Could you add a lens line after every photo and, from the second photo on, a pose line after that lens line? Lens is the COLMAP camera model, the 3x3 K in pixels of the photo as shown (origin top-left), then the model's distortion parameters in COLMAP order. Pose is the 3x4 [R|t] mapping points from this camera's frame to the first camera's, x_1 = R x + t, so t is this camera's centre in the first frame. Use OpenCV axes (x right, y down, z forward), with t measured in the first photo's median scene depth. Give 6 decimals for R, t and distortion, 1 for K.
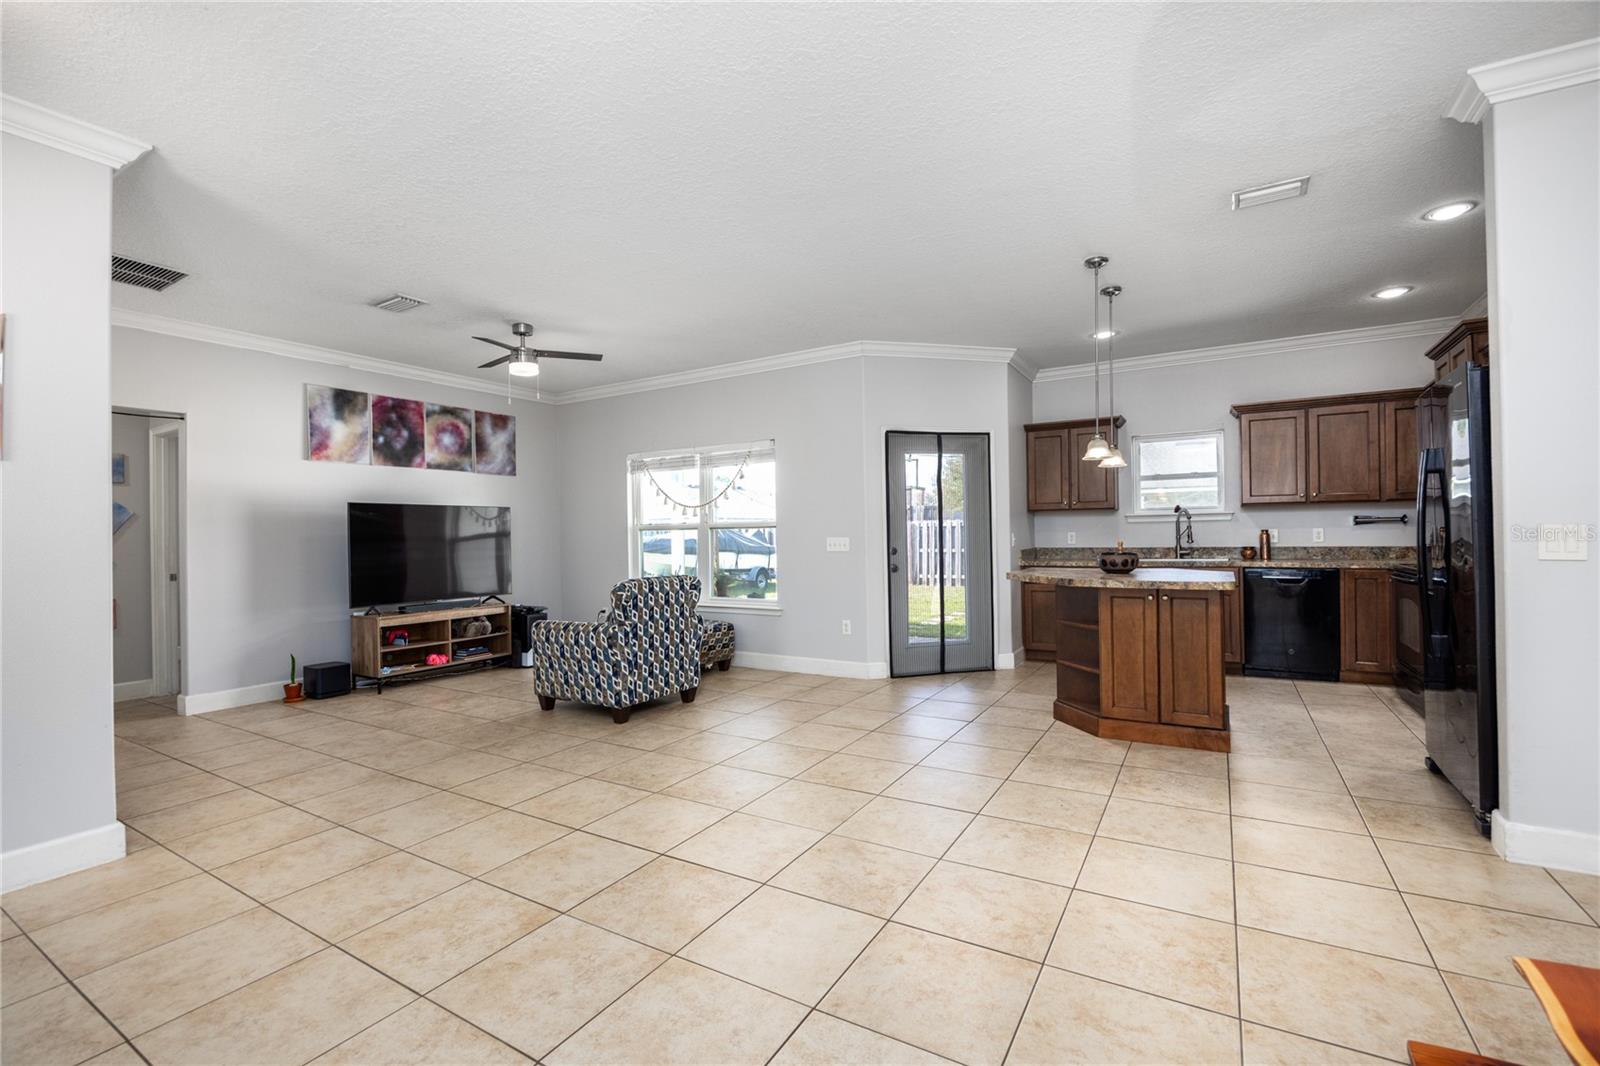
lens RADIAL K [[698.4, 0, 806.0], [0, 698.4, 531.2], [0, 0, 1]] dist [-0.013972, -0.000282]
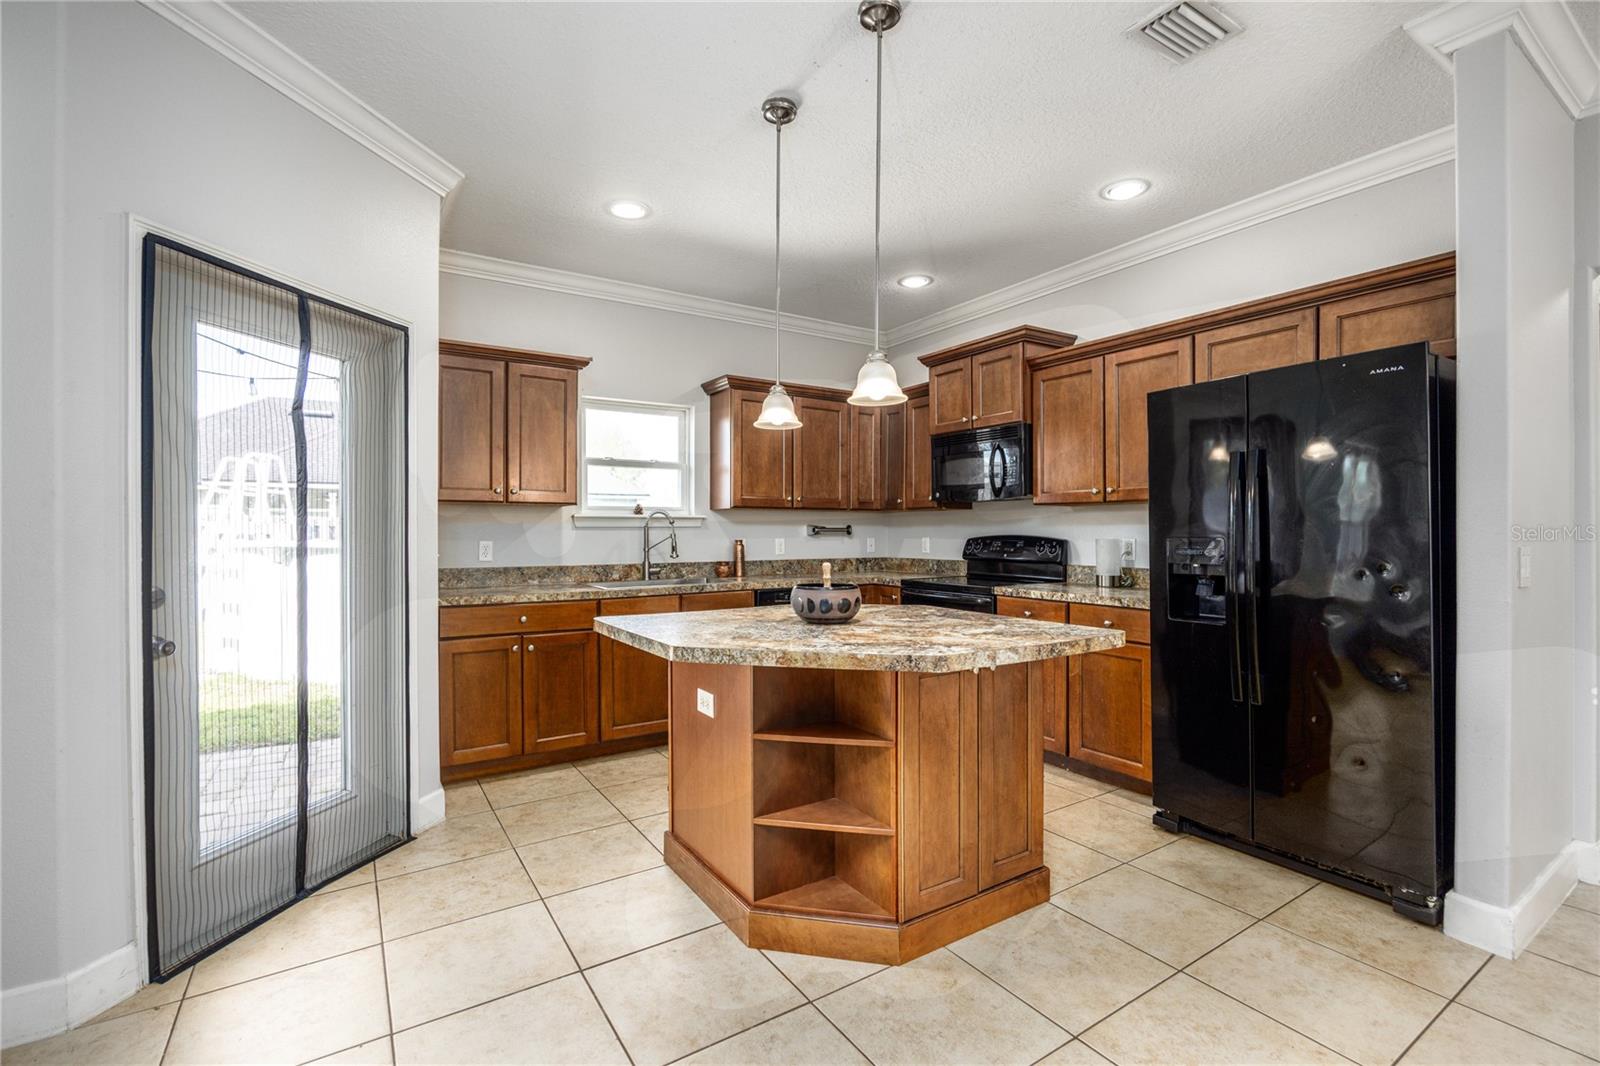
lens RADIAL K [[713.1, 0, 811.5], [0, 713.1, 530.5], [0, 0, 1]] dist [-0.002546, -0.000263]
pose [[0.437814, 0.016082, 0.898922, -0.045548], [-0.011842, 0.999856, -0.012120, -0.004055], [-0.898987, -0.005338, 0.437942, 0.574571]]
